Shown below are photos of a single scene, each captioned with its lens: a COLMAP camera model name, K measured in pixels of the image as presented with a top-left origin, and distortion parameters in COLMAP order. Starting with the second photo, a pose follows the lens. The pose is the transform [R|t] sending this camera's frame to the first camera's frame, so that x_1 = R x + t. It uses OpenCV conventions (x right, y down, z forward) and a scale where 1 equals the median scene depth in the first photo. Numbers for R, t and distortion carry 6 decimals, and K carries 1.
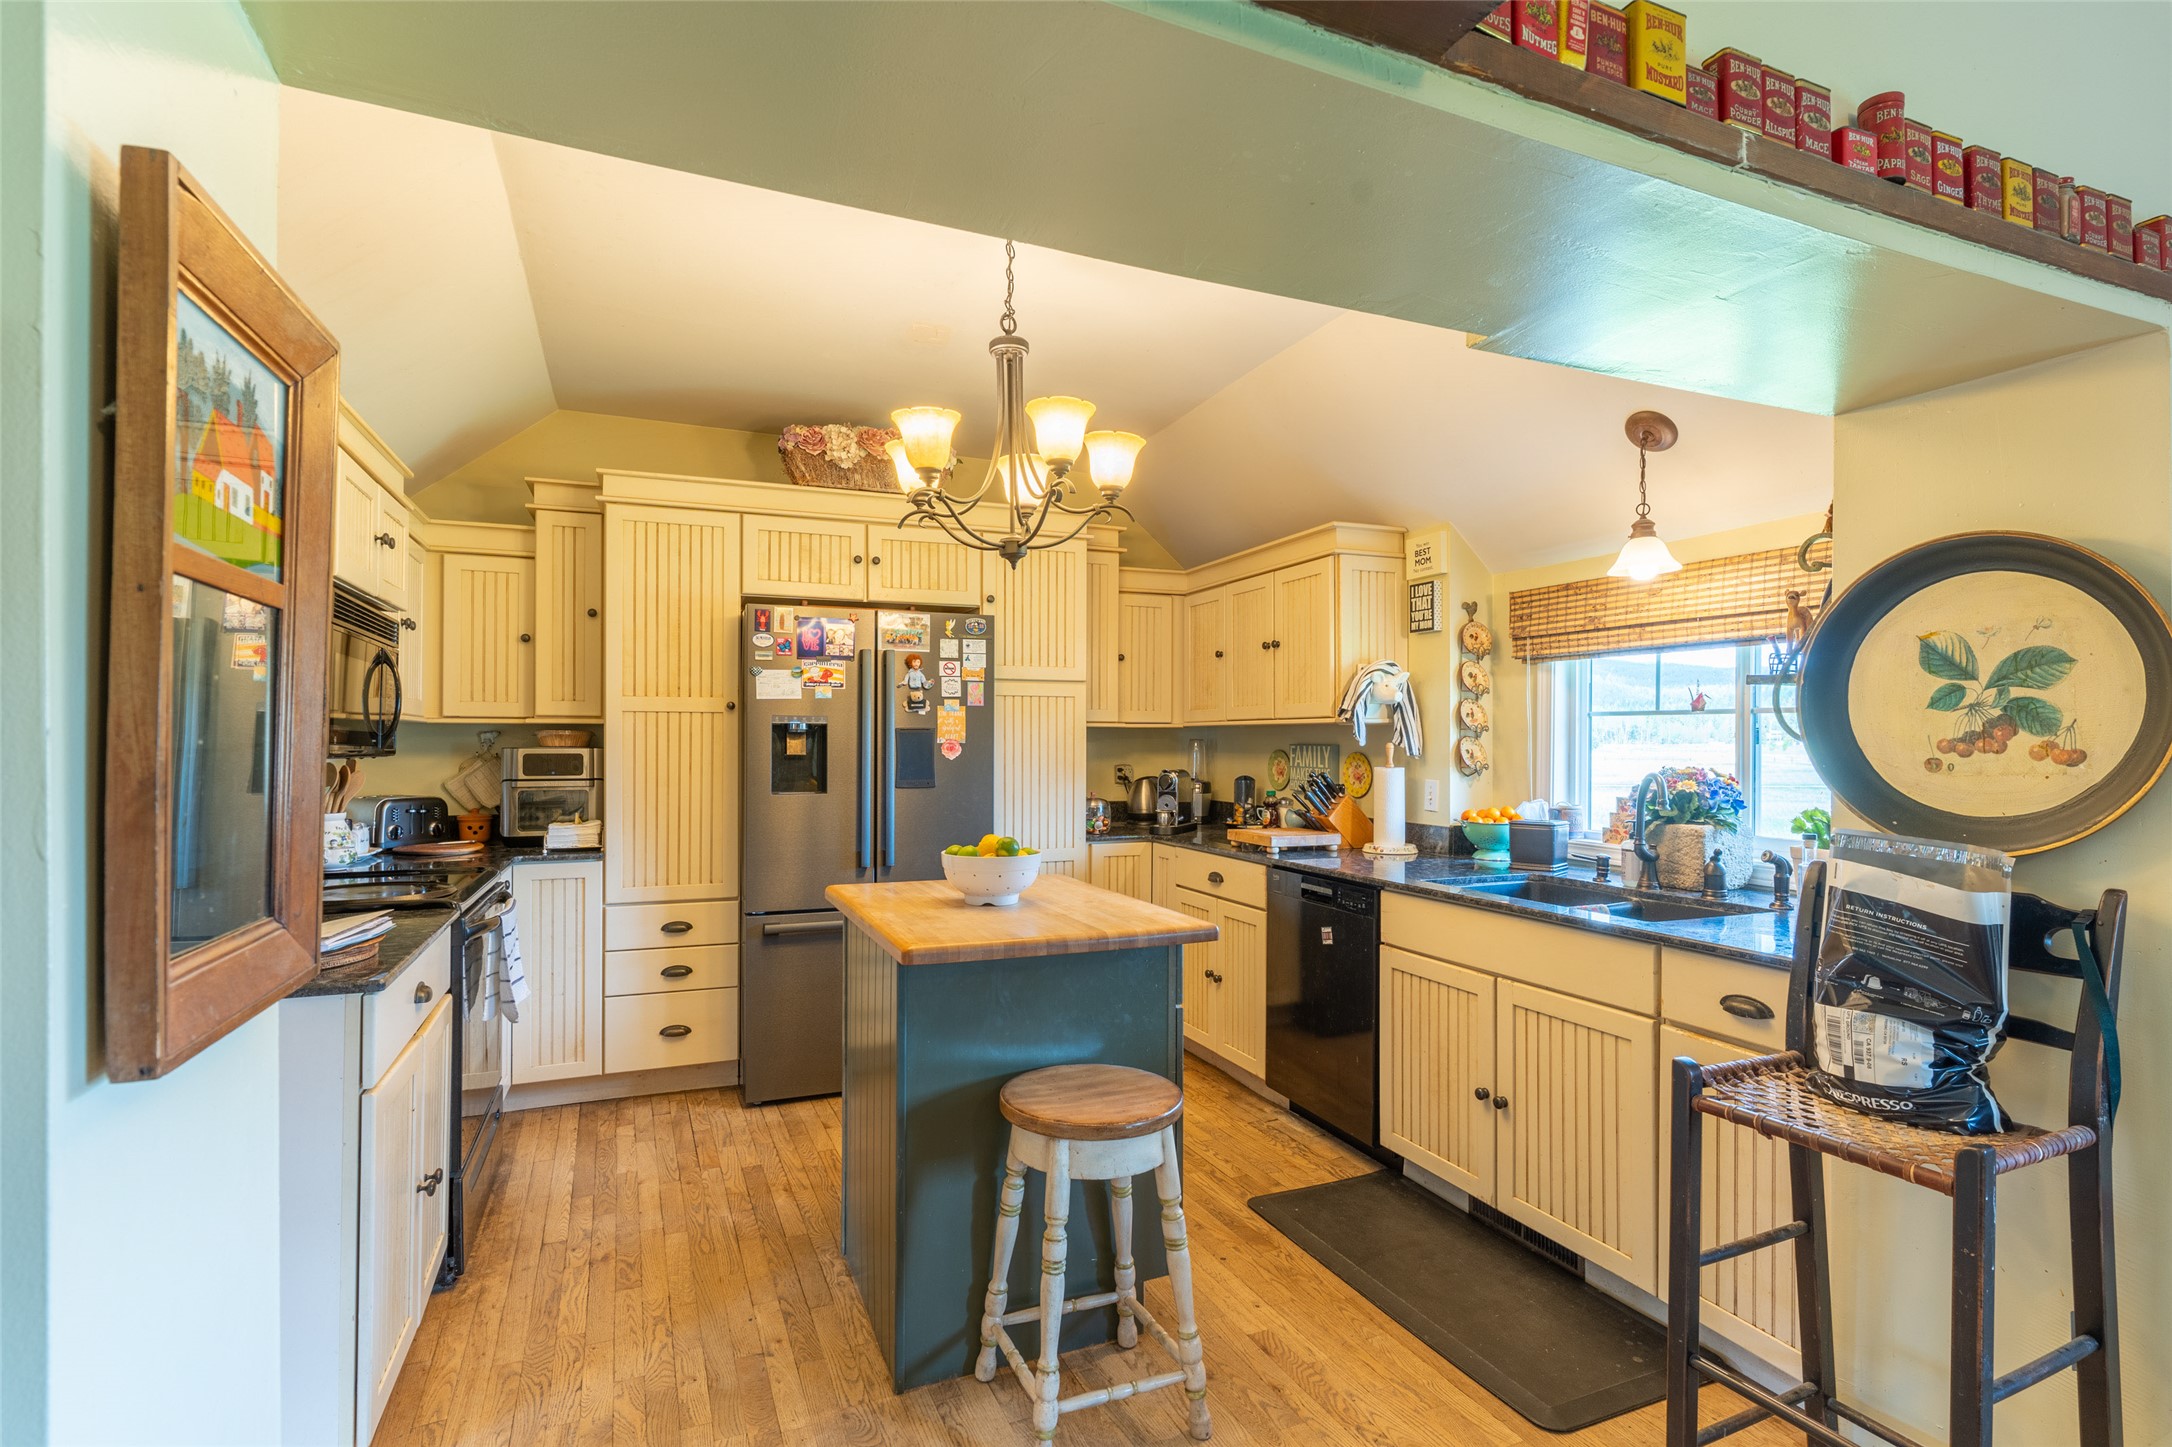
lens RADIAL K [[1048.7, 0, 1101.2], [0, 1048.7, 736.8], [0, 0, 1]] dist [-0.001698, 0.003388]
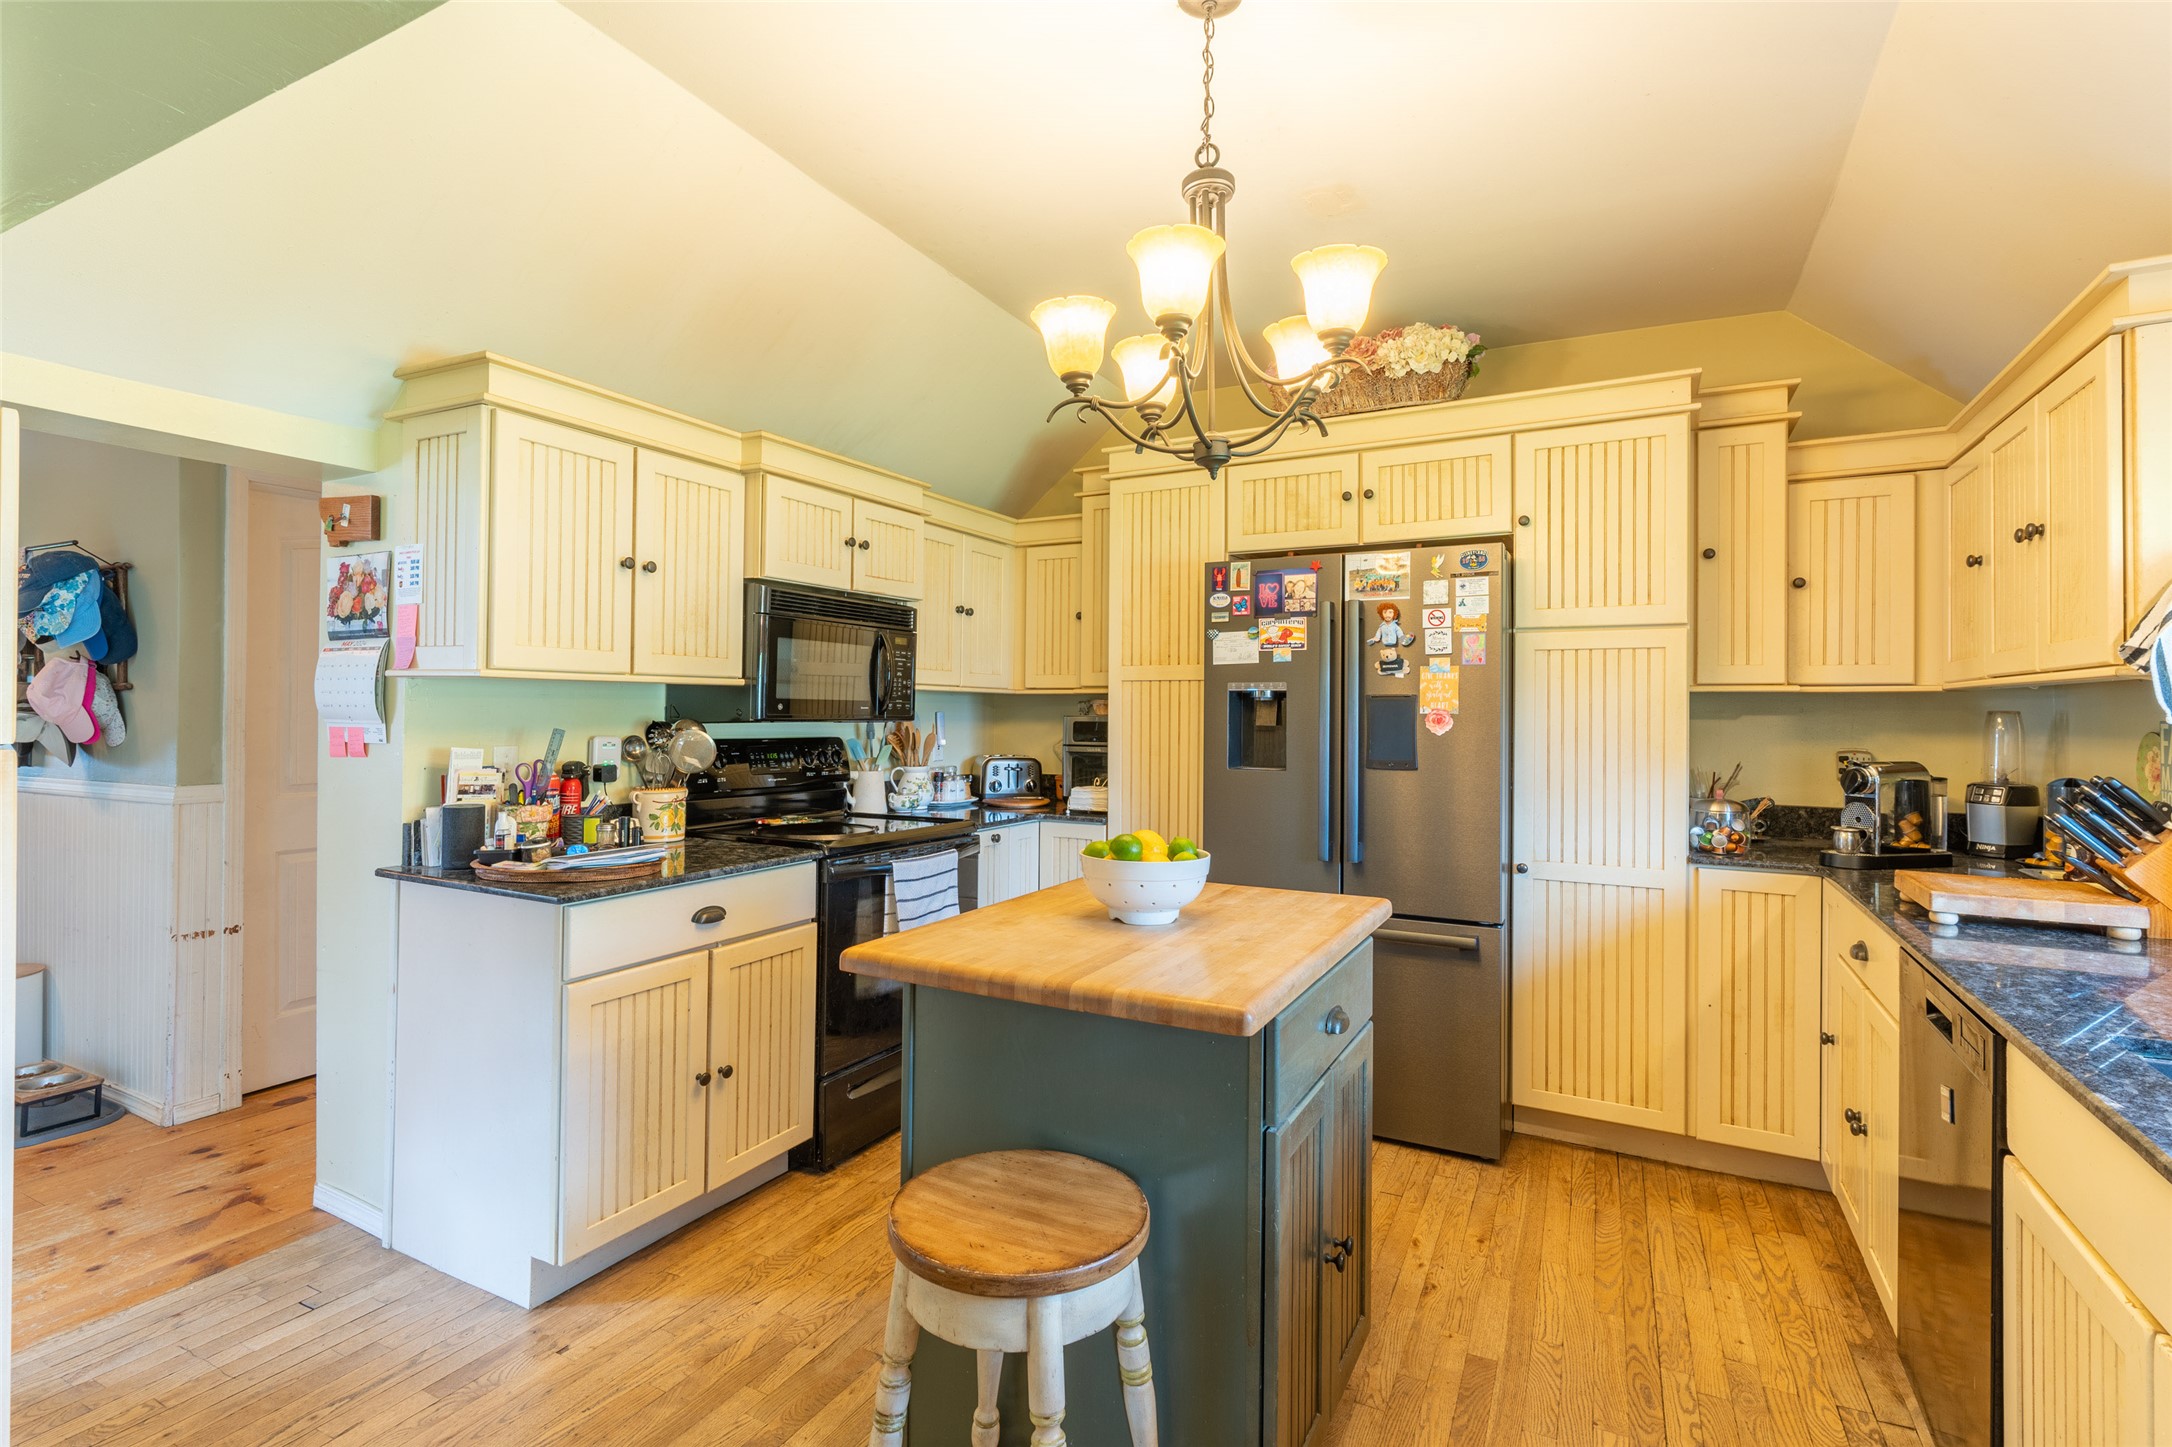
lens RADIAL K [[1048.7, 0, 1075.8], [0, 1048.7, 696.8], [0, 0, 1]] dist [-0.001698, 0.003388]
pose [[0.615254, -0.007291, -0.788295, 0.307633], [-0.002319, 0.999936, -0.011058, 0.002524], [0.788326, 0.008631, 0.615198, 0.318203]]
